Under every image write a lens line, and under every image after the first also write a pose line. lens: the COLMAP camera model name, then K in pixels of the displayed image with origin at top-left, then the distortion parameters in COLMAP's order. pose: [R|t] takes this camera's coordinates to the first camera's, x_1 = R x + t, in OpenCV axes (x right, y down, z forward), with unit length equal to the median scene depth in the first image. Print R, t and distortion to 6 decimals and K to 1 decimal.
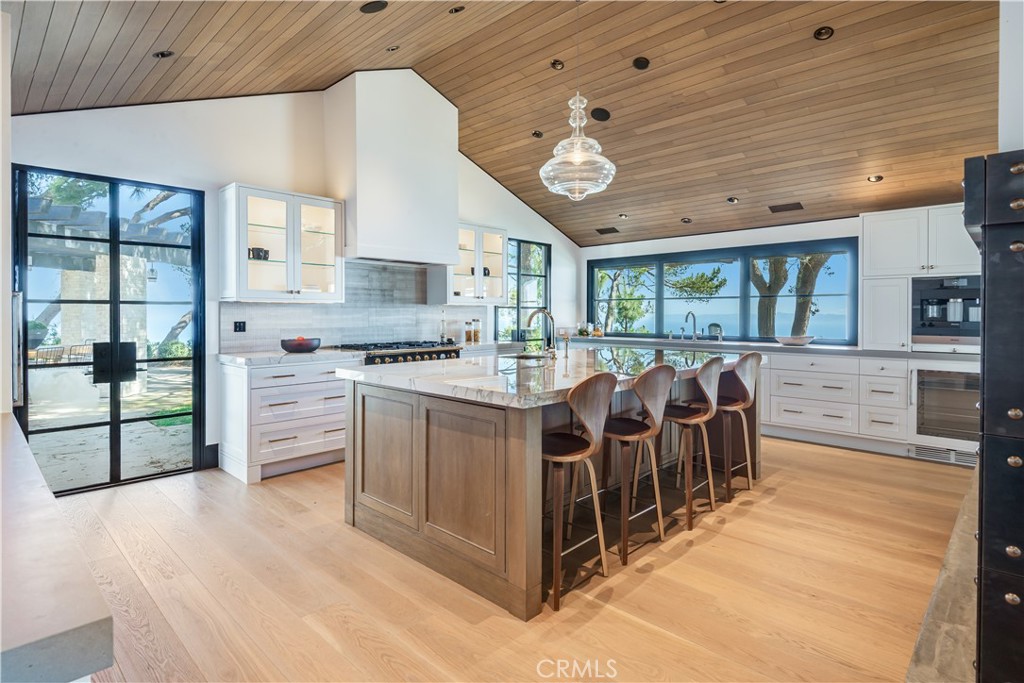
lens RADIAL K [[503.0, 0, 512.0], [0, 503.0, 341.5], [0, 0, 1]] dist [0.002159, -0.025829]
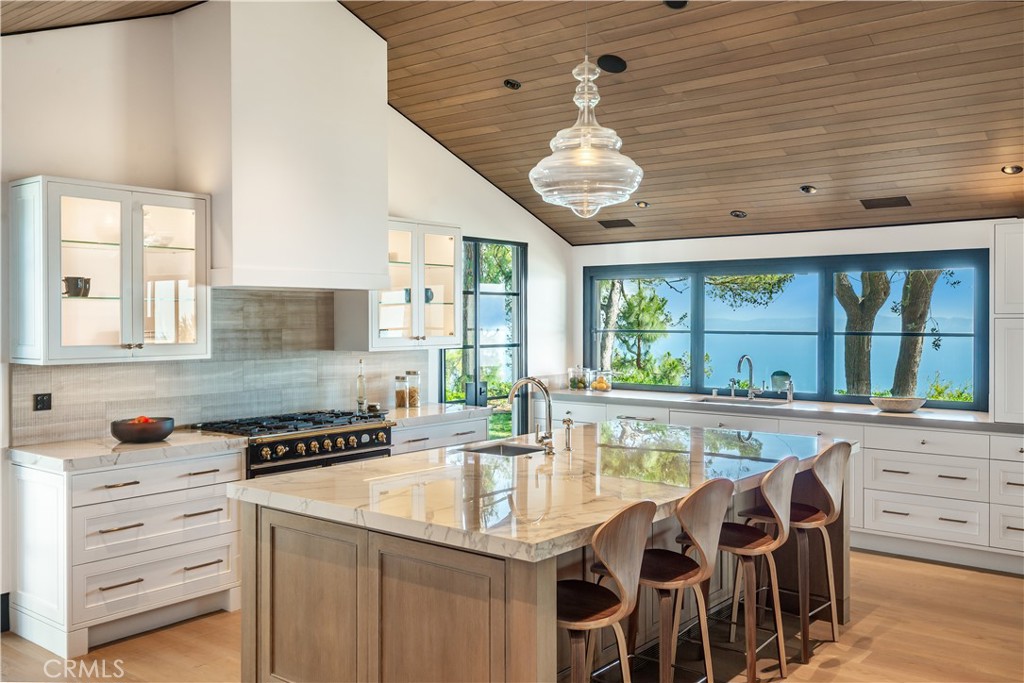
lens RADIAL K [[896.5, 0, 512.0], [0, 896.5, 341.5], [0, 0, 1]] dist [-0.018211, -0.008212]
pose [[0.995125, -0.001861, 0.098604, -0.070141], [0.002340, 0.999986, -0.004748, -0.091675], [-0.098594, 0.004956, 0.995115, -0.141520]]
